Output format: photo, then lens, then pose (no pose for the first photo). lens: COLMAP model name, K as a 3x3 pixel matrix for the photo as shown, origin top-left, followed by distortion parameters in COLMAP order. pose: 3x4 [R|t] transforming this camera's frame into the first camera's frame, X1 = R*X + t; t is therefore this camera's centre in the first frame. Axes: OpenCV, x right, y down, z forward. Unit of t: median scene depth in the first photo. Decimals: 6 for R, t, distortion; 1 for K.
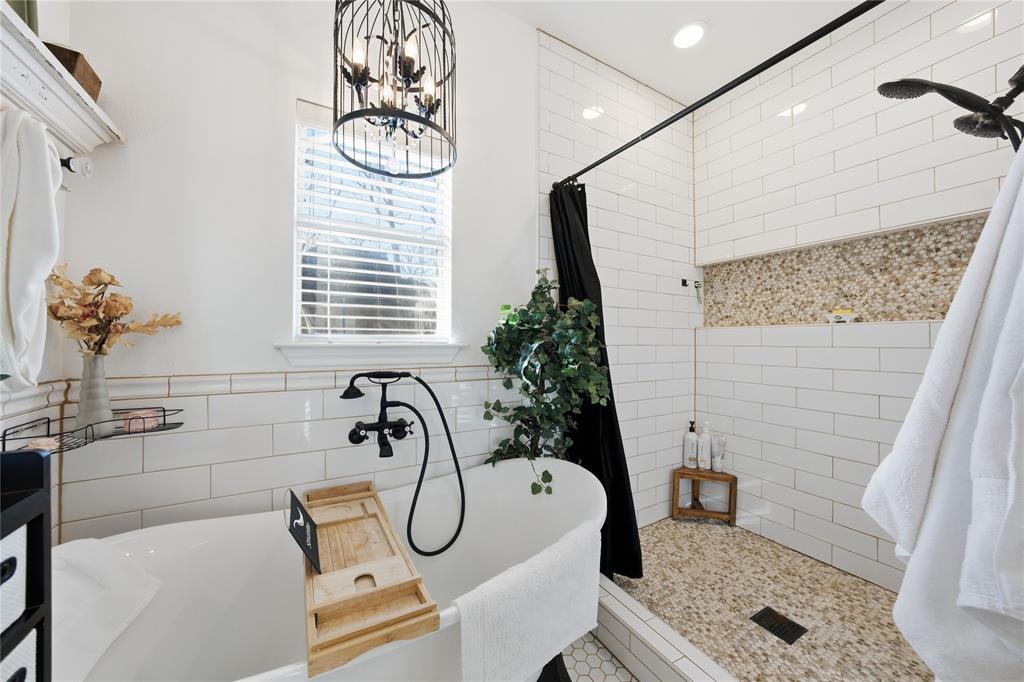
lens RADIAL K [[366.1, 0, 509.2], [0, 366.1, 340.2], [0, 0, 1]] dist [-0.006775, 0.000539]
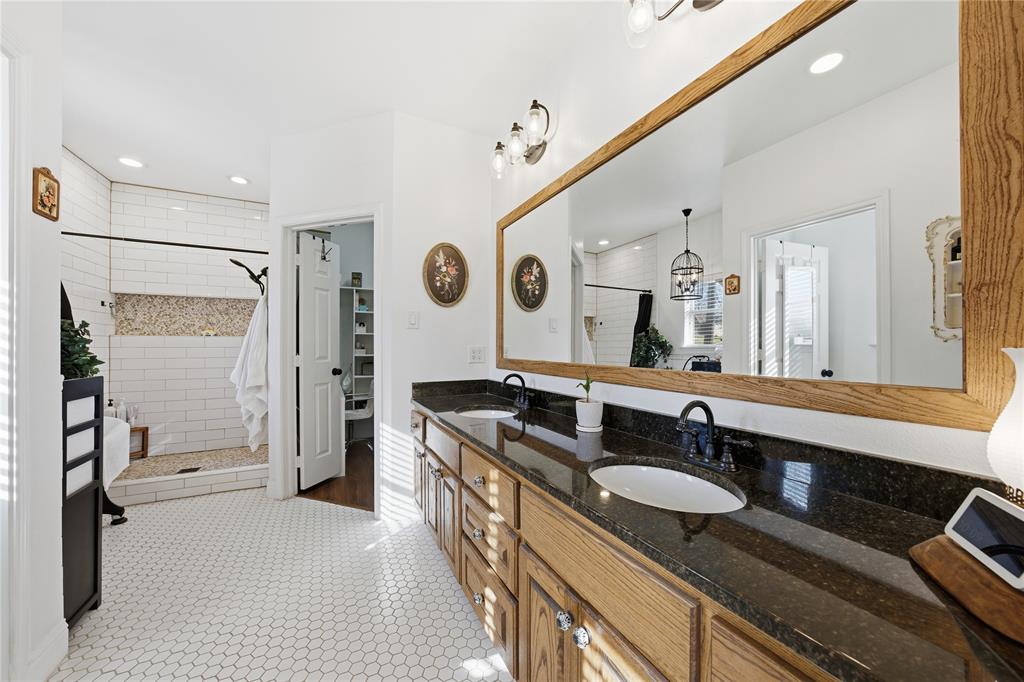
lens RADIAL K [[366.1, 0, 507.6], [0, 366.1, 348.0], [0, 0, 1]] dist [-0.006775, 0.000539]
pose [[0.084398, 0.003366, 0.996426, -0.880703], [0.005698, 0.999976, -0.003860, 0.034295], [-0.996416, 0.006003, 0.084377, -0.762707]]
